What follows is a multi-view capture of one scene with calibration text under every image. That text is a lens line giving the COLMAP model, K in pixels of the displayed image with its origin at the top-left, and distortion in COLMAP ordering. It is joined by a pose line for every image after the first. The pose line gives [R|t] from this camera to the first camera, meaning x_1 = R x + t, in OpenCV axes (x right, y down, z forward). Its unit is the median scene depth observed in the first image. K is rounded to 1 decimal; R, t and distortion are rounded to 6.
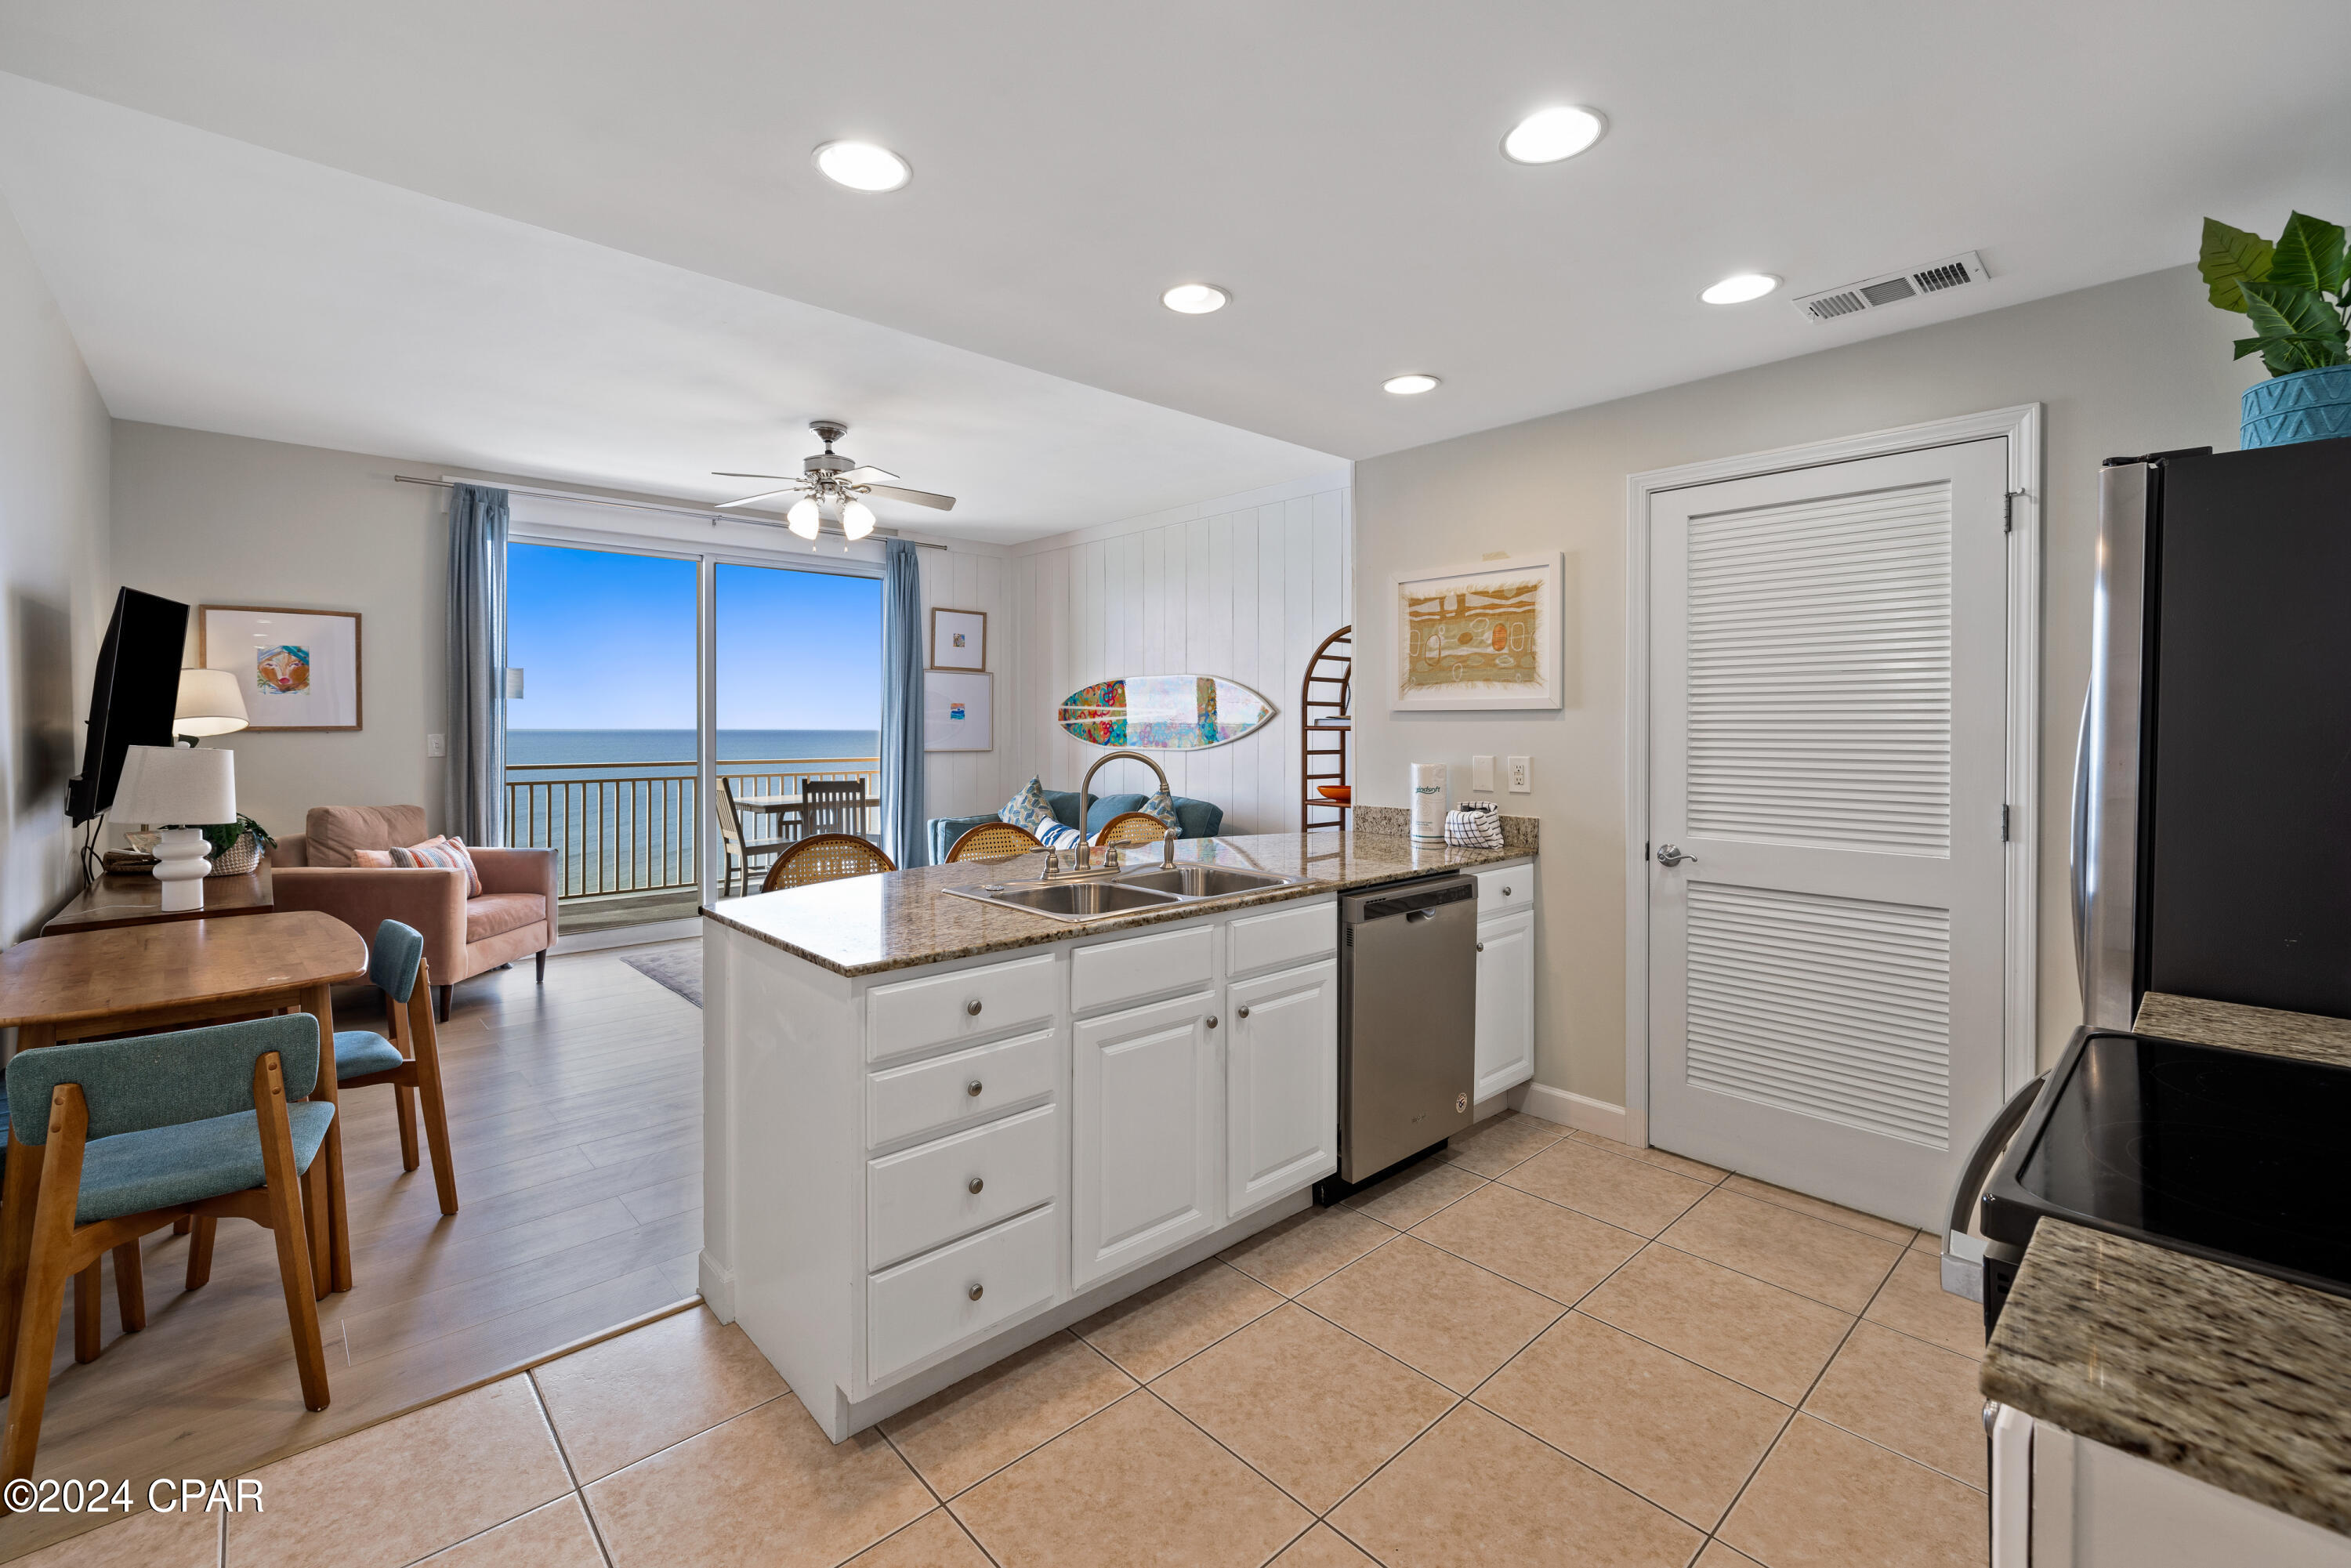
lens RADIAL K [[993.9, 0, 1159.5], [0, 993.9, 721.2], [0, 0, 1]] dist [-0.000489, -0.000466]
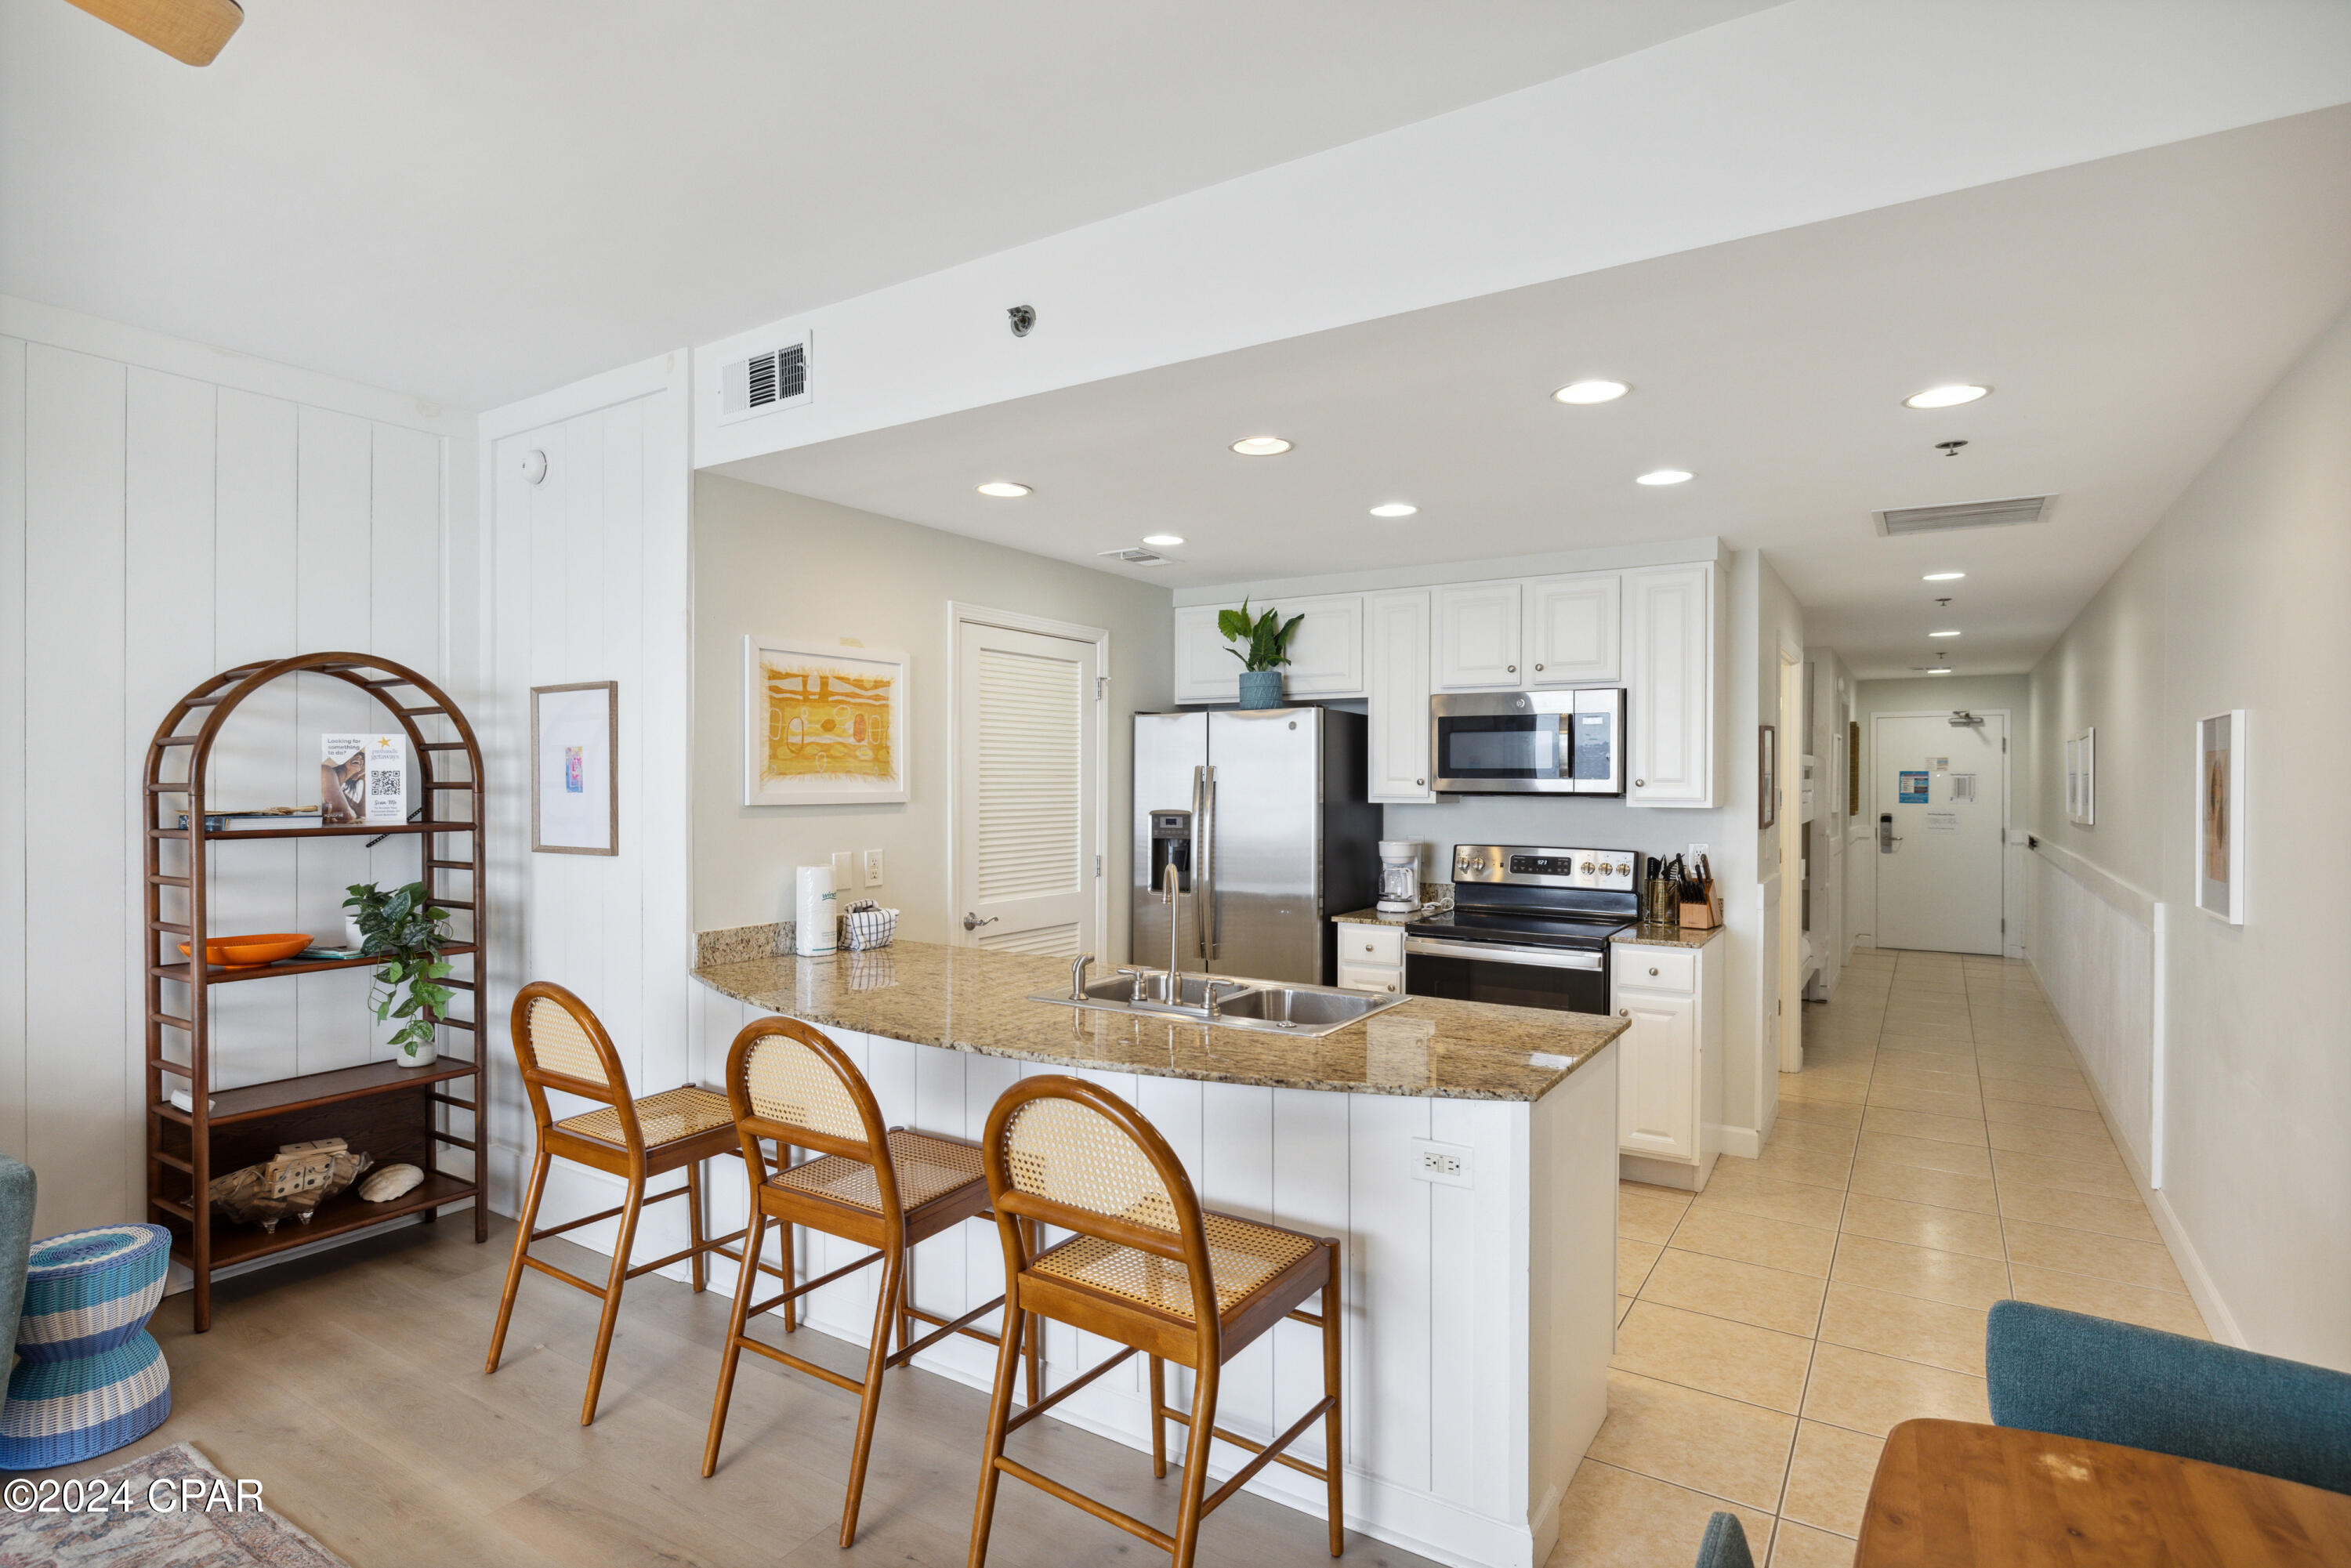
lens RADIAL K [[1175.9, 0, 1162.3], [0, 1175.9, 790.8], [0, 0, 1]] dist [-0.006597, 0.000902]
pose [[-0.257704, -0.011765, 0.966152, -0.757840], [-0.007038, 0.999922, 0.010299, -0.034211], [-0.966198, -0.004146, -0.257767, 0.916216]]
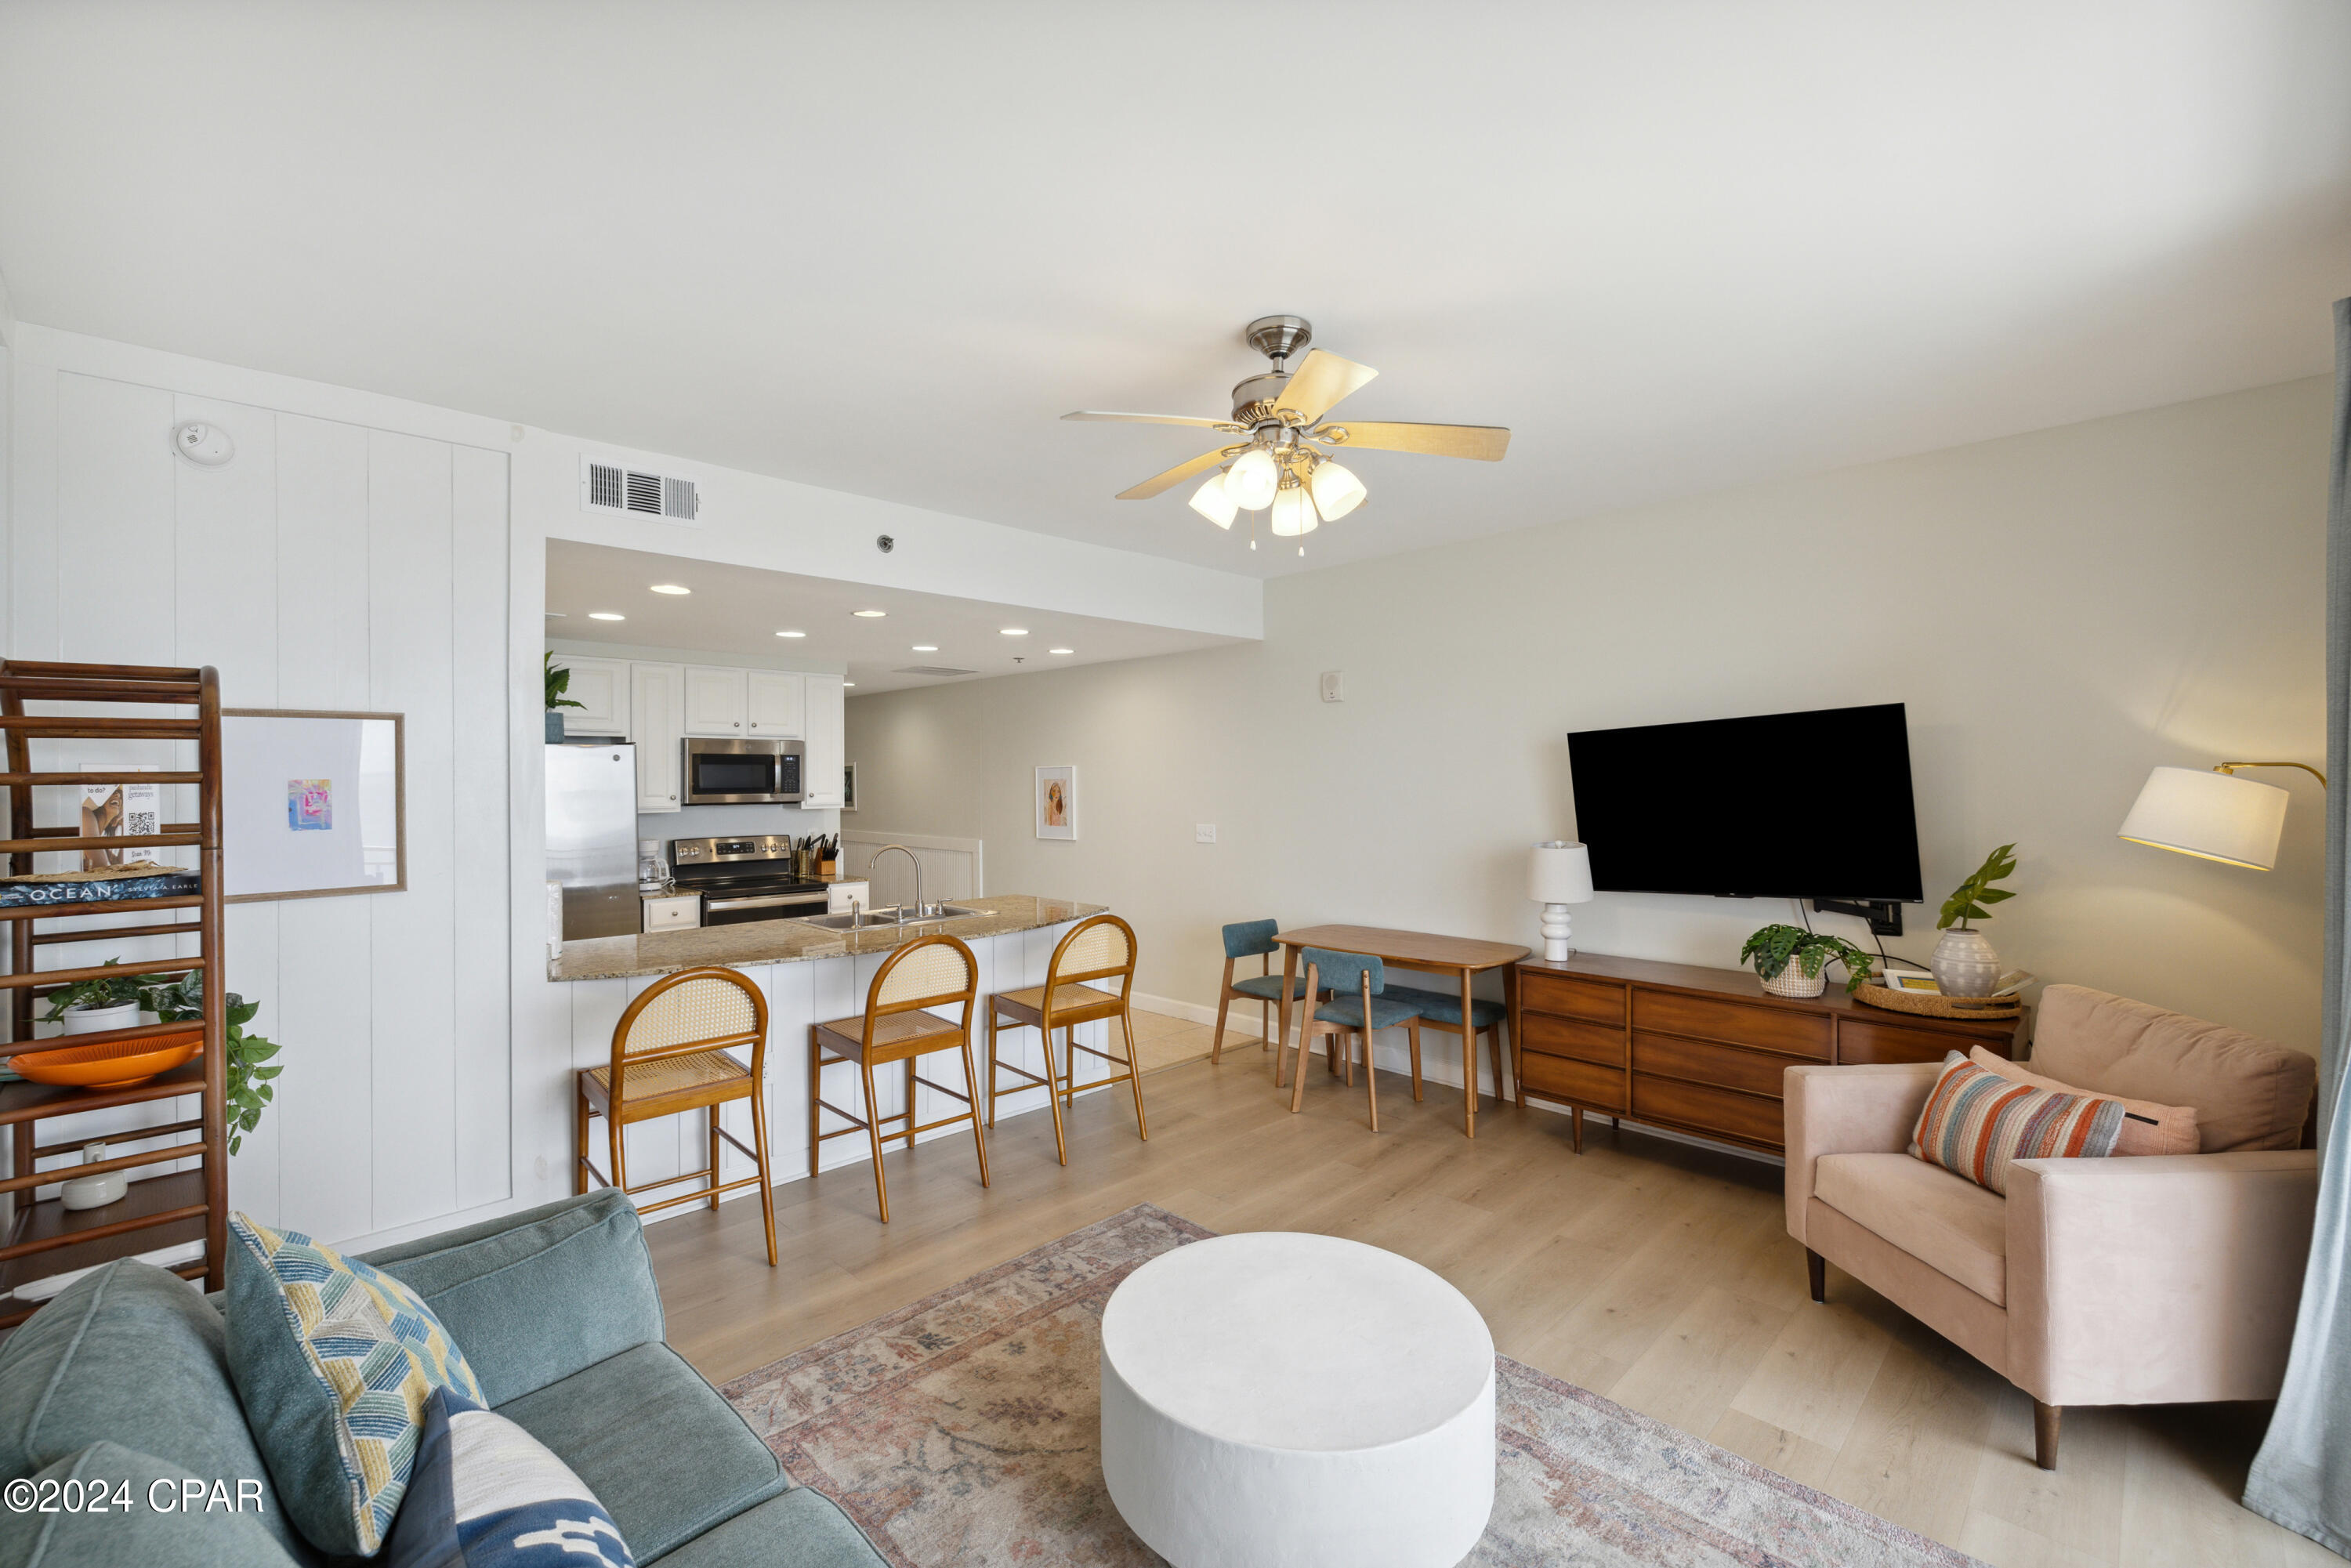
lens RADIAL K [[993.9, 0, 1165.1], [0, 993.9, 778.2], [0, 0, 1]] dist [-0.000489, -0.000466]
pose [[-0.999216, 0.005062, -0.039268, -0.306281], [0.005249, 0.999975, -0.004639, -0.051650], [0.039243, -0.004842, -0.999218, 1.926014]]
